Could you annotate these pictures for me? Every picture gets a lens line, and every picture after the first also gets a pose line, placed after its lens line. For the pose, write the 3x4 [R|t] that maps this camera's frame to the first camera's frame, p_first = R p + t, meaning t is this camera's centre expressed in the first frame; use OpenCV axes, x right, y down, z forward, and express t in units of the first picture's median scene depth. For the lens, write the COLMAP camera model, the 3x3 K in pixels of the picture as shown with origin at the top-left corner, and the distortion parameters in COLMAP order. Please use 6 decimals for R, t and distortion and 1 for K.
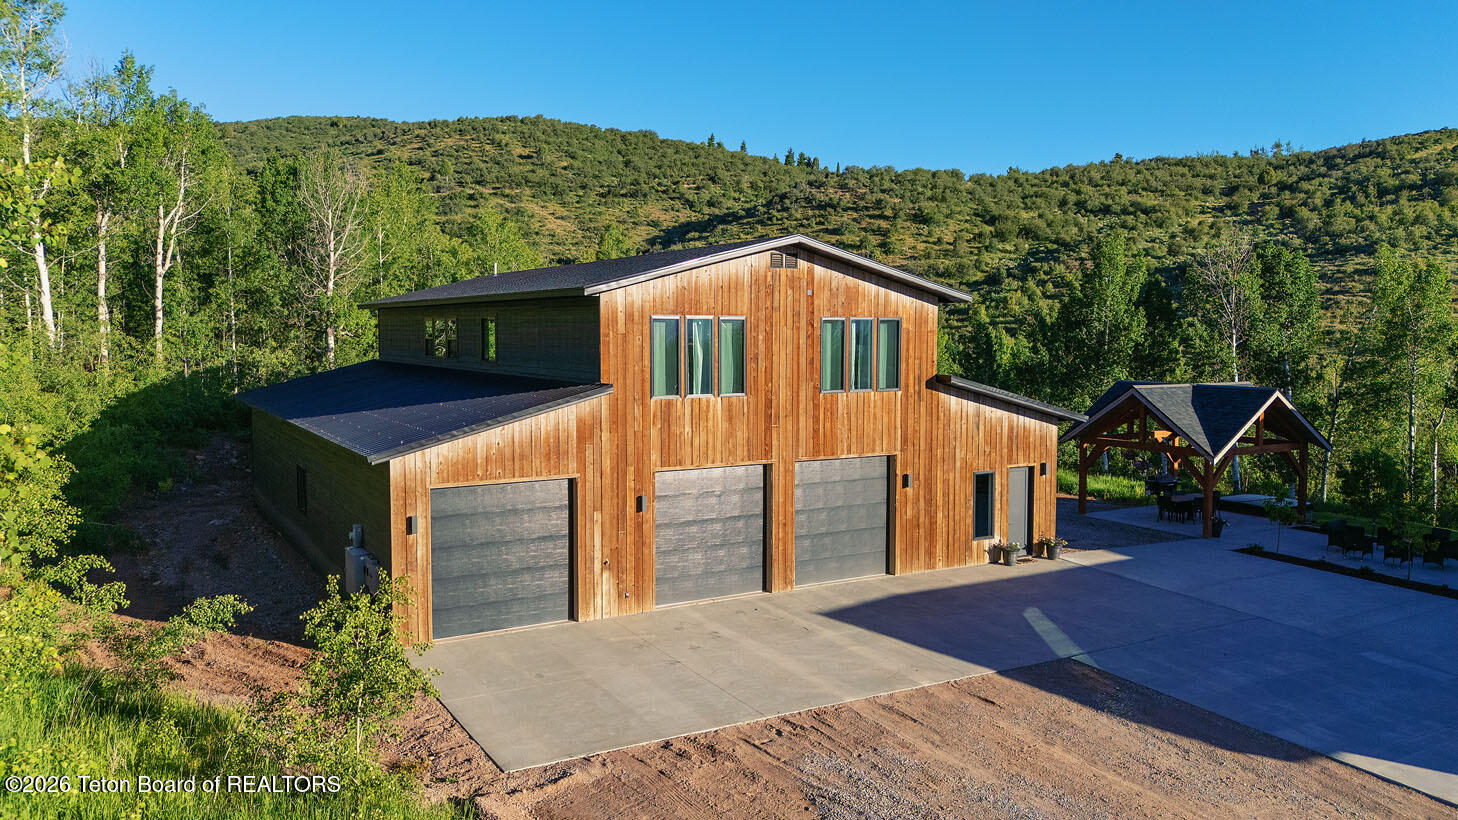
lens RADIAL K [[1075.7, 0, 740.5], [0, 1075.7, 403.9], [0, 0, 1]] dist [0.083893, -0.075547]
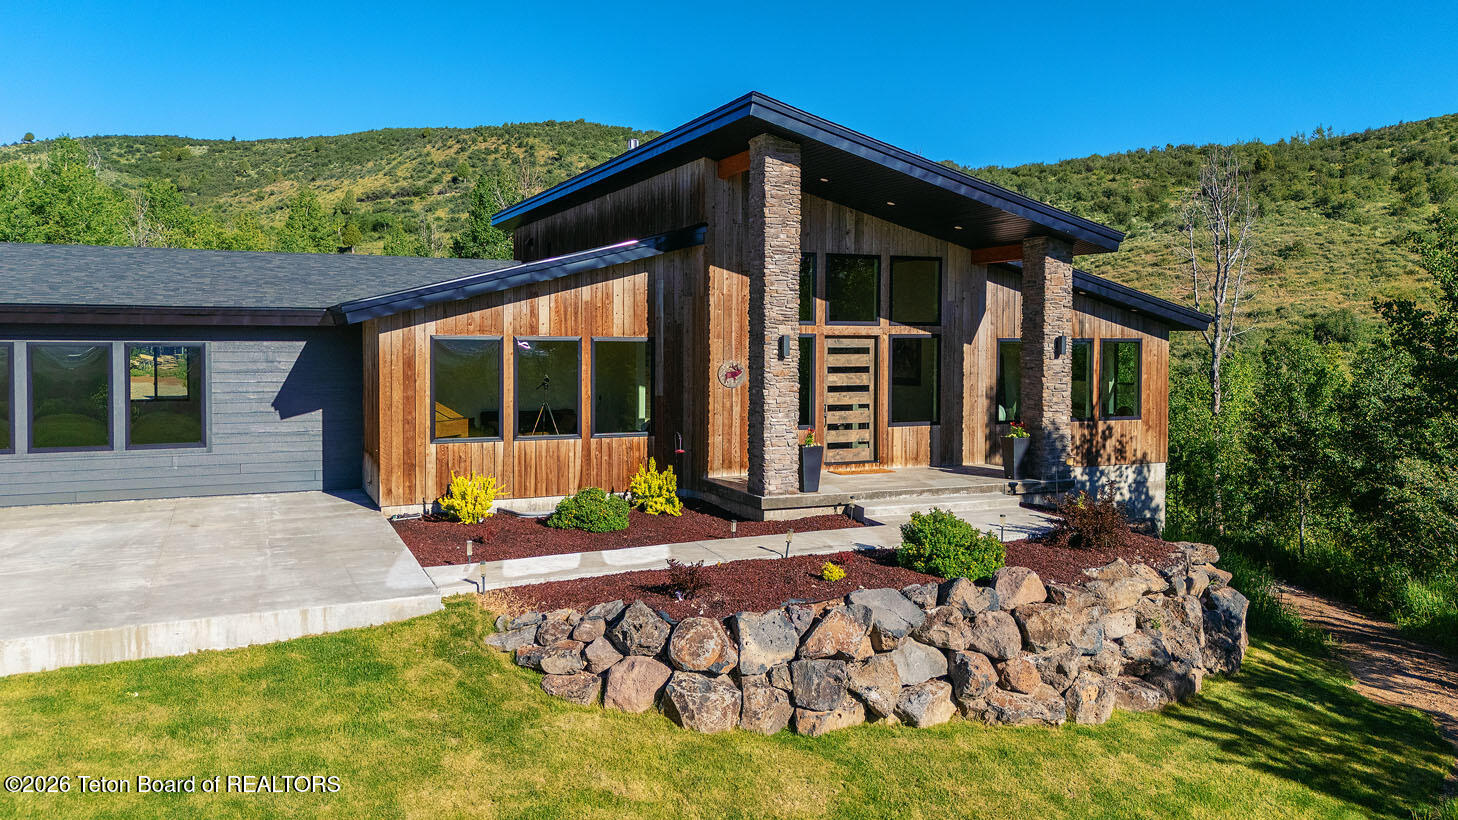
lens RADIAL K [[1085.4, 0, 728.9], [0, 1085.4, 367.6], [0, 0, 1]] dist [0.072891, -0.072081]
pose [[0.991839, 0.004873, -0.127401, 0.171041], [-0.009839, 0.999215, -0.038376, 0.018959], [0.127114, 0.039316, 0.991109, -0.014886]]
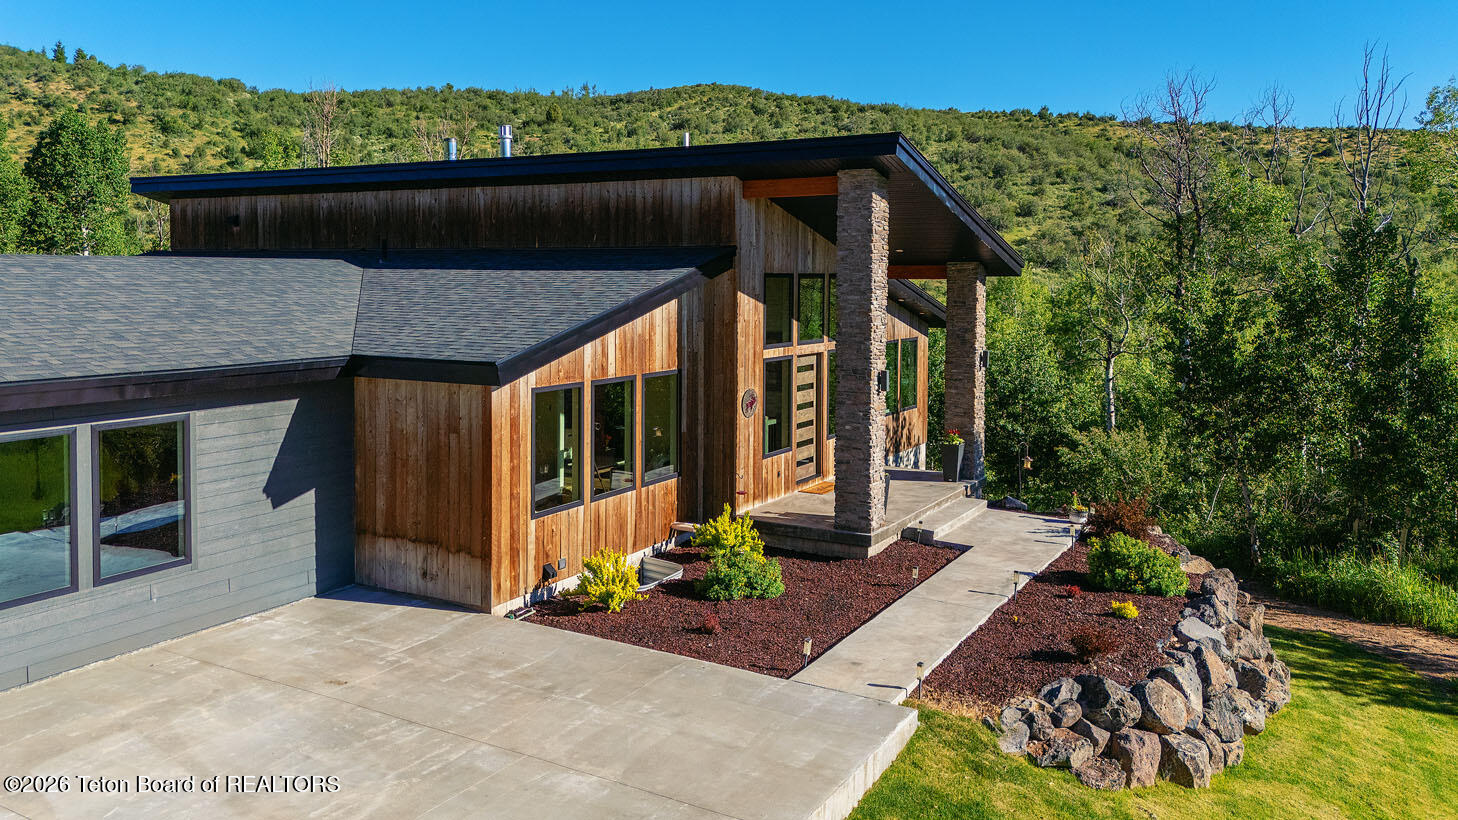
lens RADIAL K [[1133.6, 0, 702.1], [0, 1133.6, 346.3], [0, 0, 1]] dist [0.082243, -0.082826]
pose [[0.880156, -0.028821, 0.473809, 0.112807], [0.030018, 0.999537, 0.005039, 0.010765], [-0.473734, 0.009788, 0.880613, -0.002256]]
